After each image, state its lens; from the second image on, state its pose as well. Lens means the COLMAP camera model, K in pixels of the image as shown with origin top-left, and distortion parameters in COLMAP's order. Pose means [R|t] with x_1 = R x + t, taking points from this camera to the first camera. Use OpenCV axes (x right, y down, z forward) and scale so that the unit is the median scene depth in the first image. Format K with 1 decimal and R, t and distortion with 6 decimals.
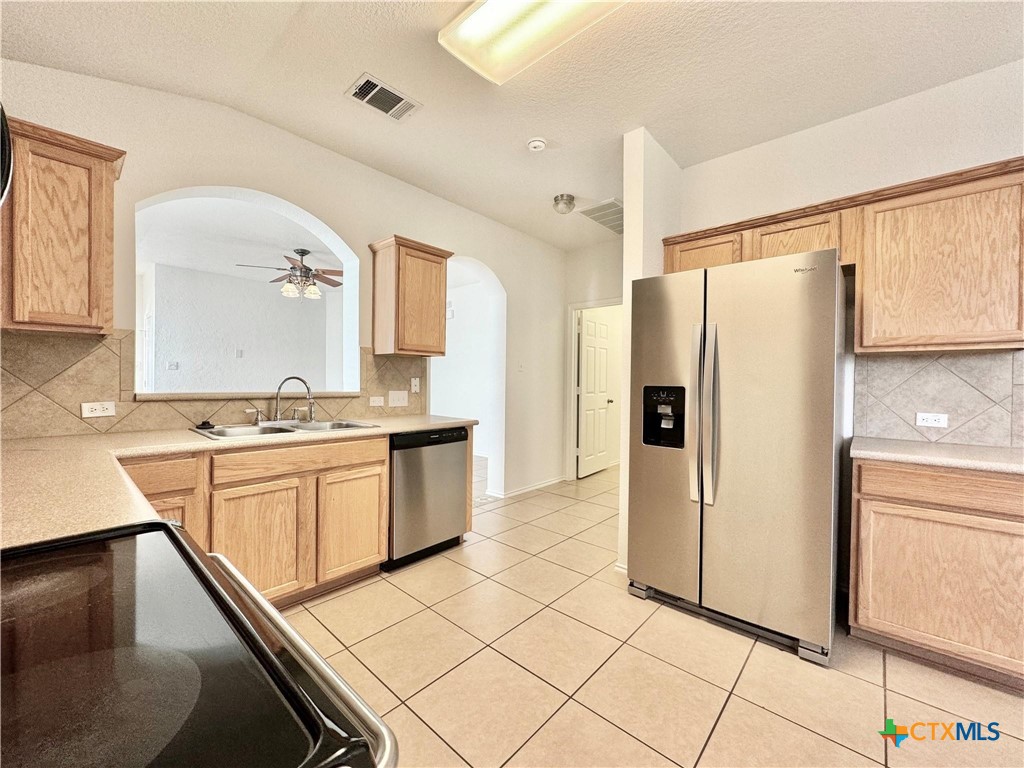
lens RADIAL K [[412.5, 0, 508.9], [0, 412.5, 384.2], [0, 0, 1]] dist [-0.007344, 0.001984]
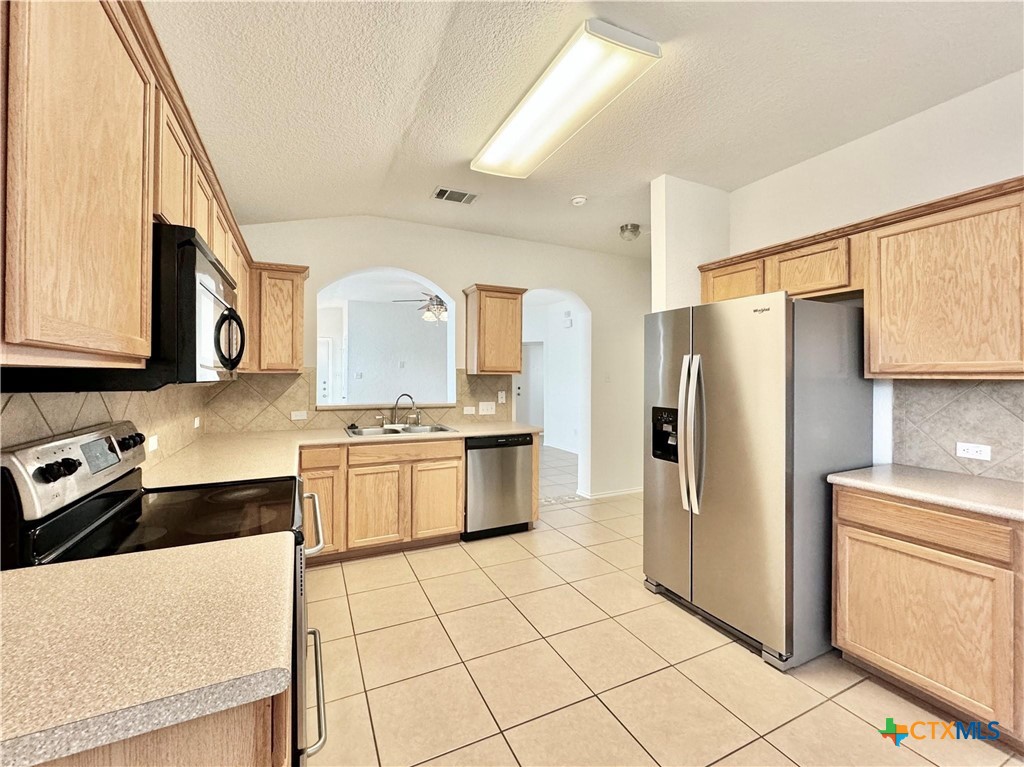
lens RADIAL K [[412.5, 0, 492.7], [0, 412.5, 376.9], [0, 0, 1]] dist [-0.007344, 0.001984]
pose [[0.922582, -0.009699, -0.385678, 0.402698], [0.003587, 0.999856, -0.016564, -0.068367], [0.385783, 0.013898, 0.922485, -0.265240]]
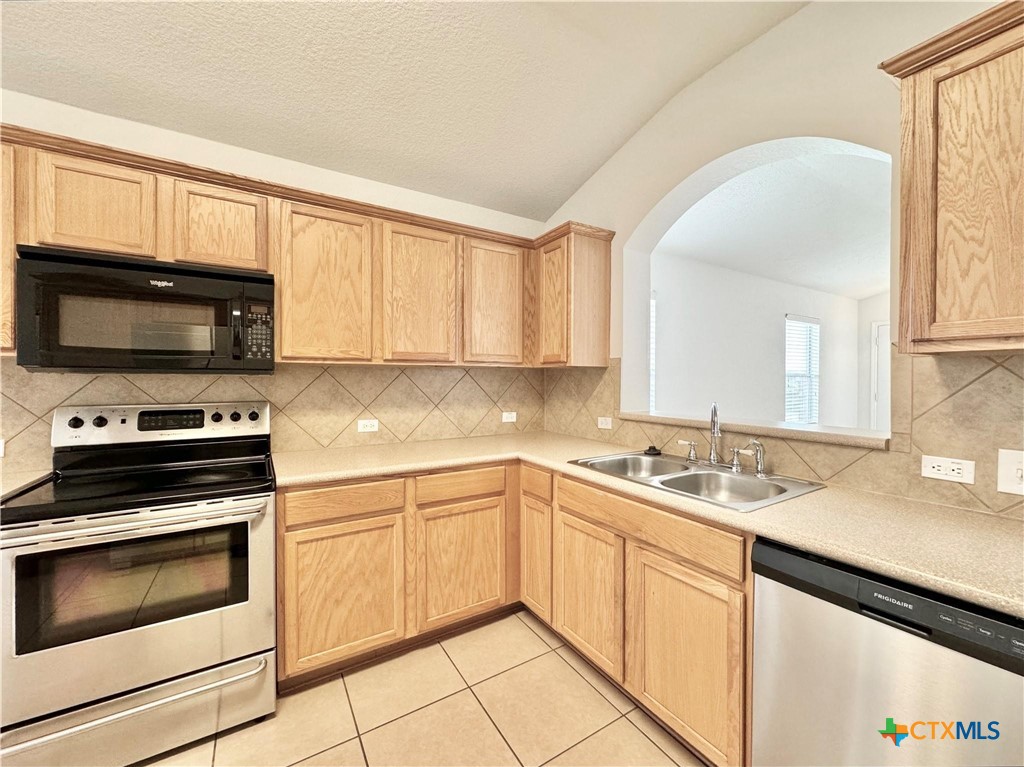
lens RADIAL K [[412.5, 0, 513.6], [0, 412.5, 384.6], [0, 0, 1]] dist [-0.007344, 0.001984]
pose [[-0.267403, -0.000050, -0.963585, 0.314195], [-0.016213, 0.999859, 0.004447, -0.061109], [0.963448, 0.016812, -0.267366, 1.117643]]
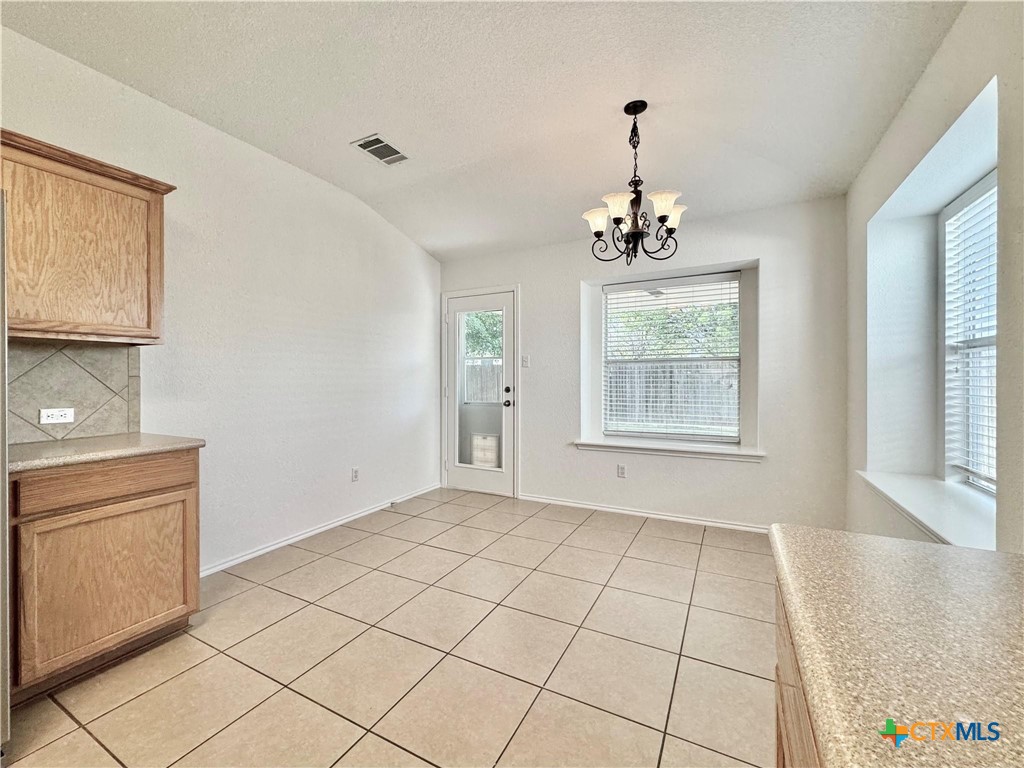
lens RADIAL K [[412.5, 0, 526.8], [0, 412.5, 377.9], [0, 0, 1]] dist [-0.007344, 0.001984]
pose [[-0.261917, -0.010043, 0.965038, -0.120957], [0.012409, 0.999828, 0.013773, 0.003548], [-0.965011, 0.015583, -0.261748, 0.234283]]
